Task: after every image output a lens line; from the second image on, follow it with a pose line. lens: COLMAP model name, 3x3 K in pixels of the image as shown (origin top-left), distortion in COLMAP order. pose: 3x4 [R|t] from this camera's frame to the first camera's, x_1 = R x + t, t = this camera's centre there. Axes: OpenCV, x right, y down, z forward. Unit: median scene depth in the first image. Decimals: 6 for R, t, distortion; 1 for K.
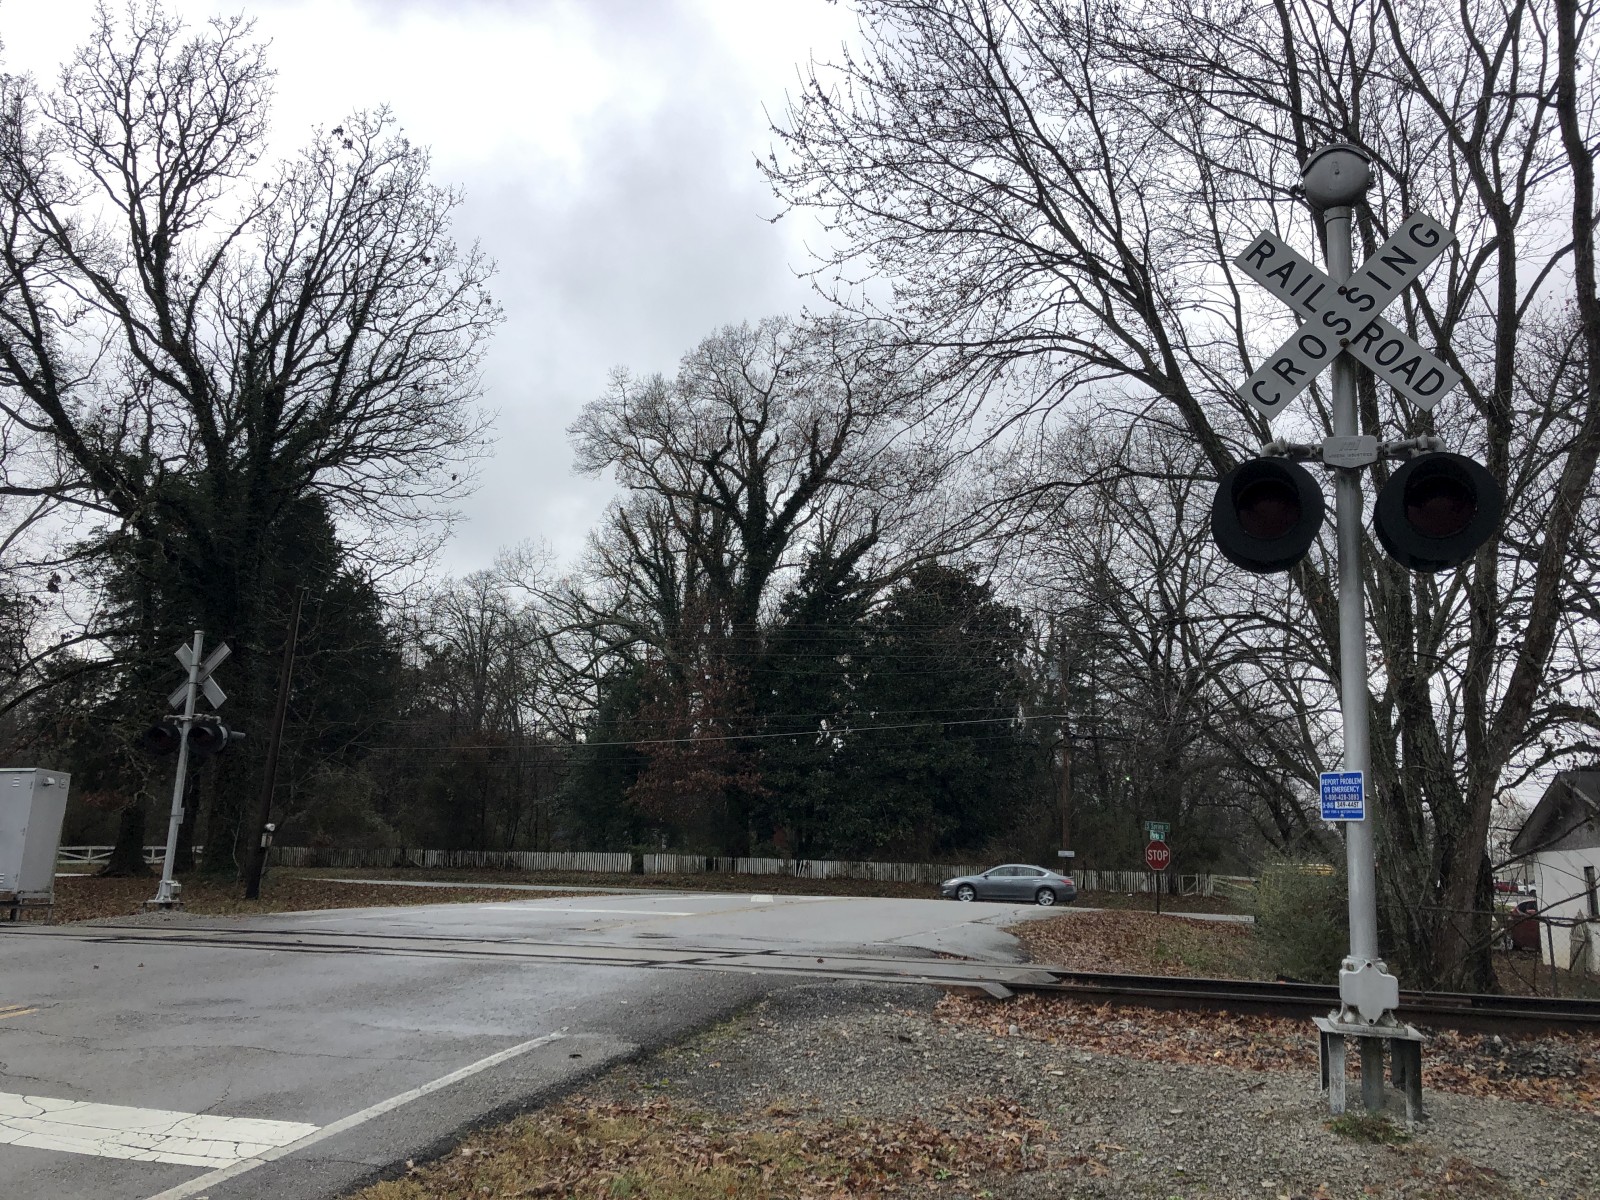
lens RADIAL K [[1290.1, 0, 812.6], [0, 1290.1, 584.3], [0, 0, 1]] dist [0.044864, -0.043390]
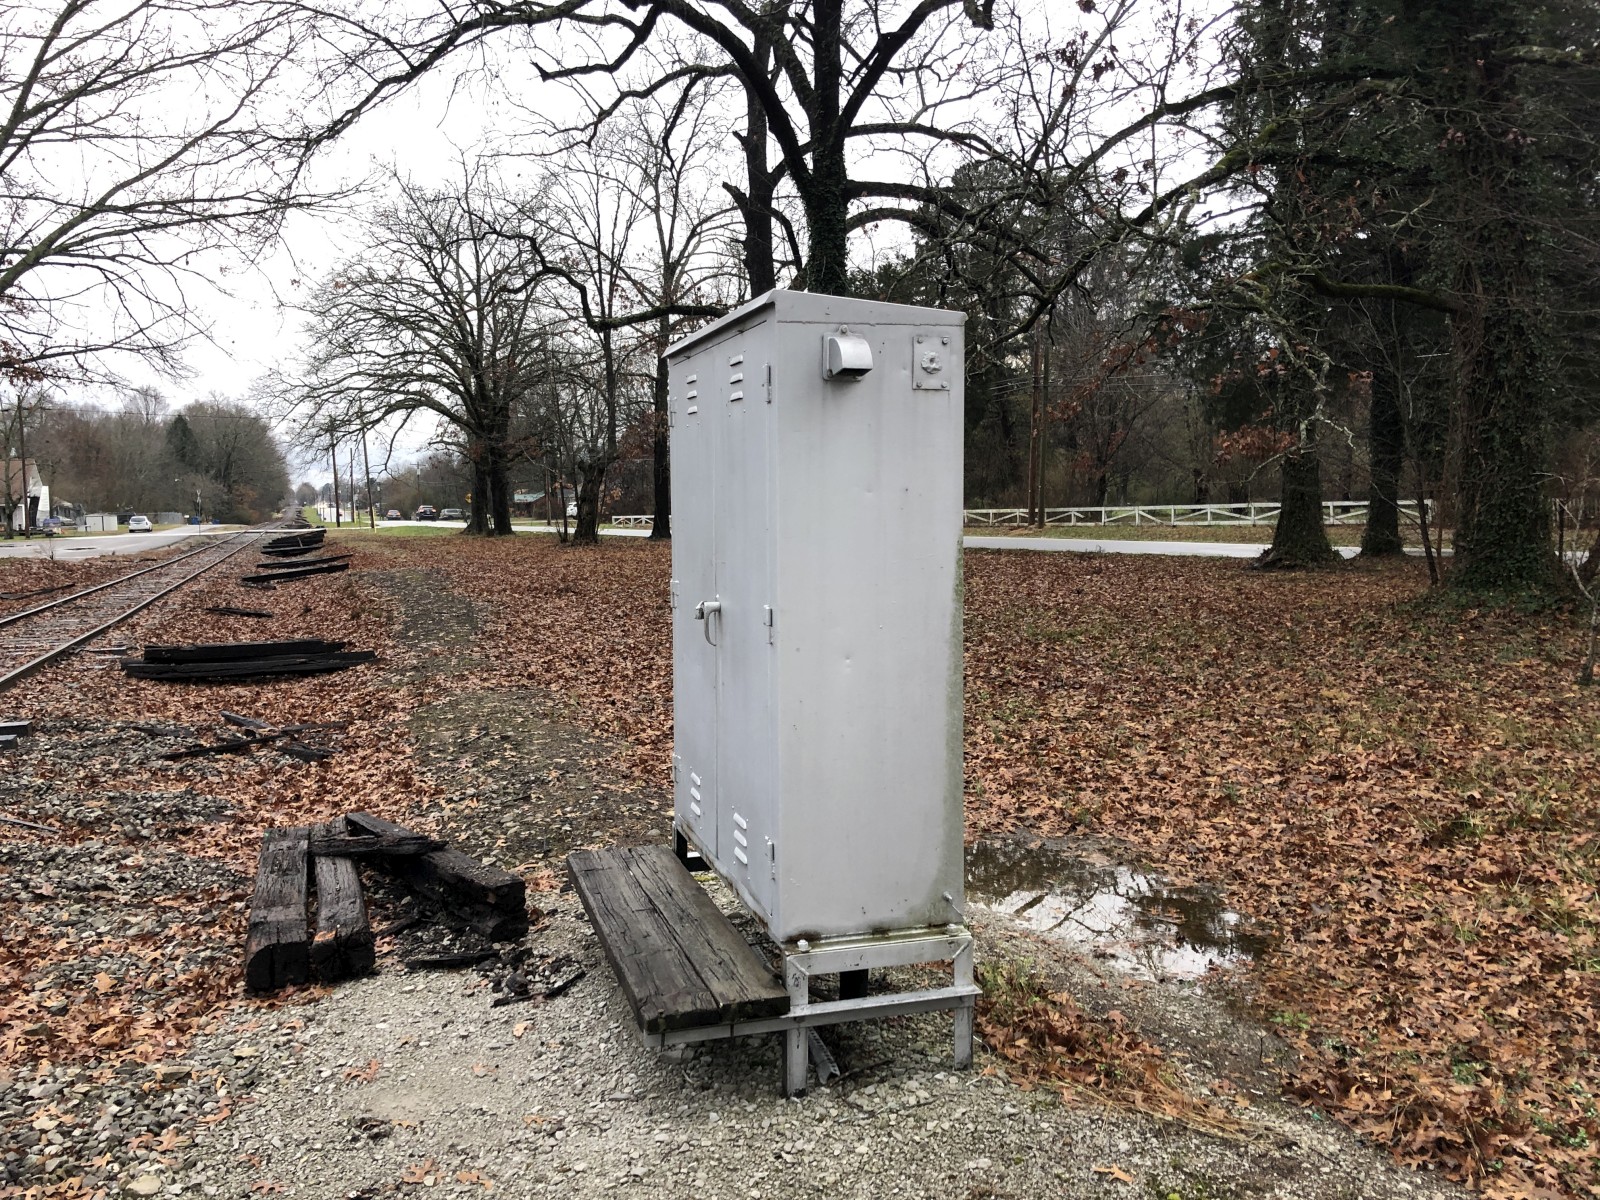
lens RADIAL K [[1290.1, 0, 789.8], [0, 1290.1, 569.8], [0, 0, 1]] dist [0.044864, -0.043390]
pose [[0.661737, 0.016536, -0.749553, -0.230261], [0.181752, 0.966397, 0.181778, 0.073489], [0.727372, -0.256522, 0.636496, 0.440125]]
